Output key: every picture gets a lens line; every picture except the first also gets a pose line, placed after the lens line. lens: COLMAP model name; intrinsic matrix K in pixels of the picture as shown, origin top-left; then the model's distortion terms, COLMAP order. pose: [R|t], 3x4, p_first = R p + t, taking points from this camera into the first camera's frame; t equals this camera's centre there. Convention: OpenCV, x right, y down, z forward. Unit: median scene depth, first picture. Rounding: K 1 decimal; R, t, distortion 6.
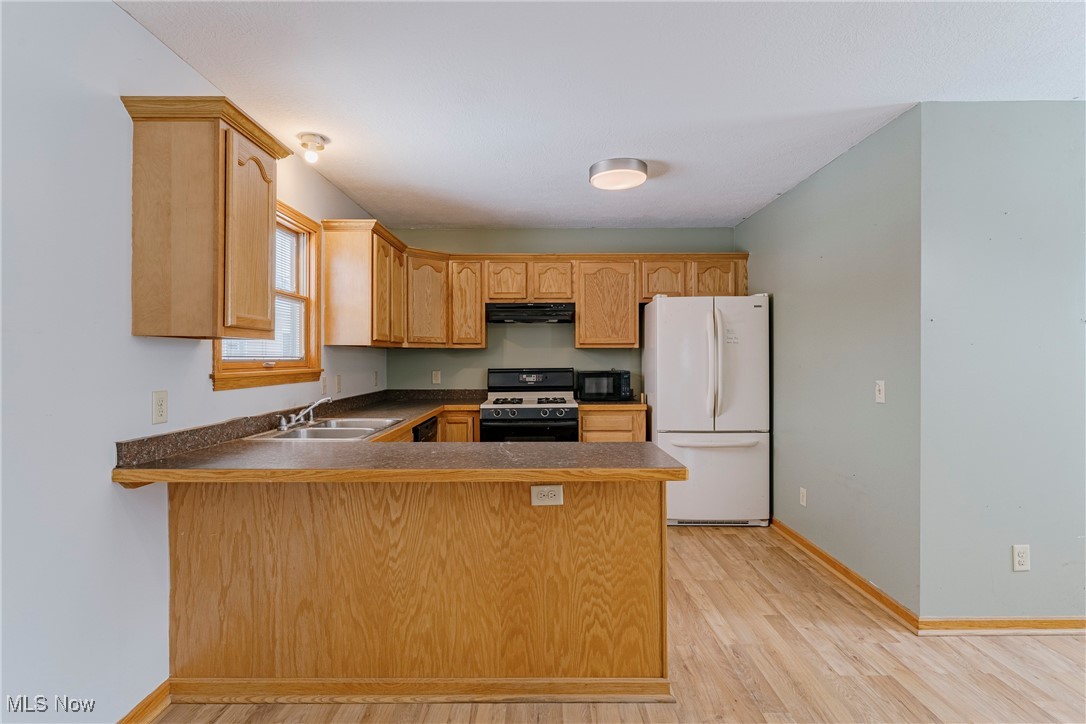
lens RADIAL K [[530.3, 0, 534.0], [0, 530.3, 362.9], [0, 0, 1]] dist [-0.000265, -0.000598]
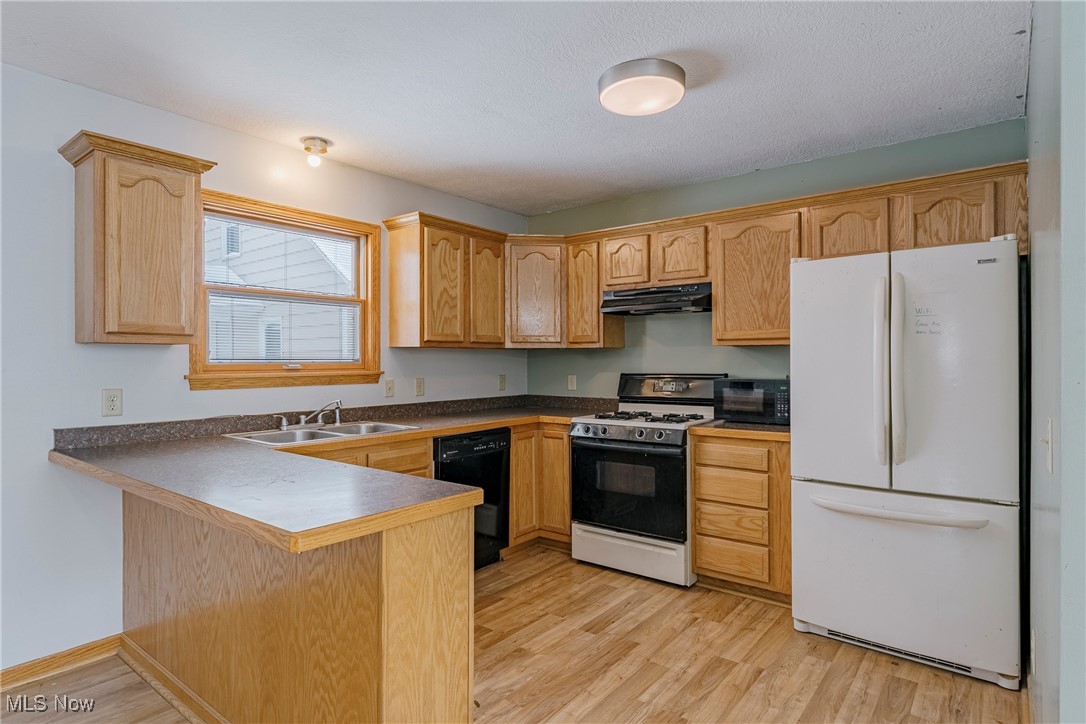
lens RADIAL K [[584.9, 0, 540.5], [0, 584.9, 363.0], [0, 0, 1]] dist [-0.002554, 0.001964]
pose [[0.788954, 0.003681, -0.614441, 0.520257], [-0.004590, 0.999989, 0.000098, -0.005755], [0.614435, 0.002743, 0.788963, 0.336568]]
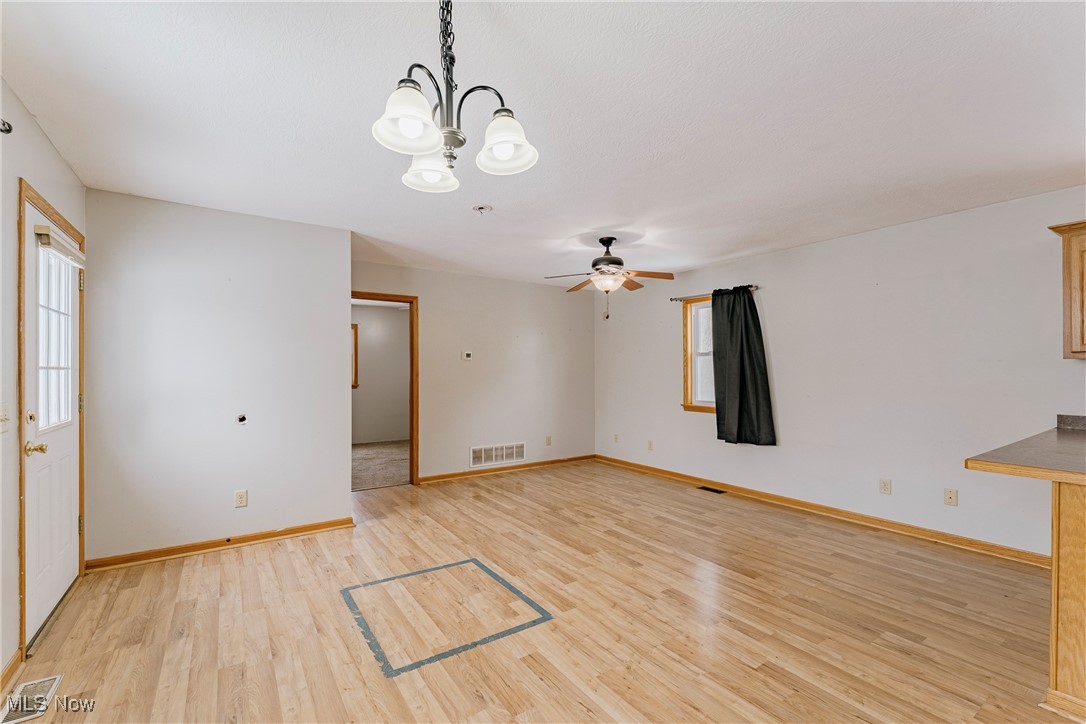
lens RADIAL K [[452.5, 0, 524.0], [0, 452.5, 373.7], [0, 0, 1]] dist [0.004531, 0.000548]
pose [[-0.835243, 0.004453, -0.549863, 0.968485], [-0.003517, 0.999903, 0.013441, -0.007743], [0.549870, 0.013160, -0.835147, 0.721201]]
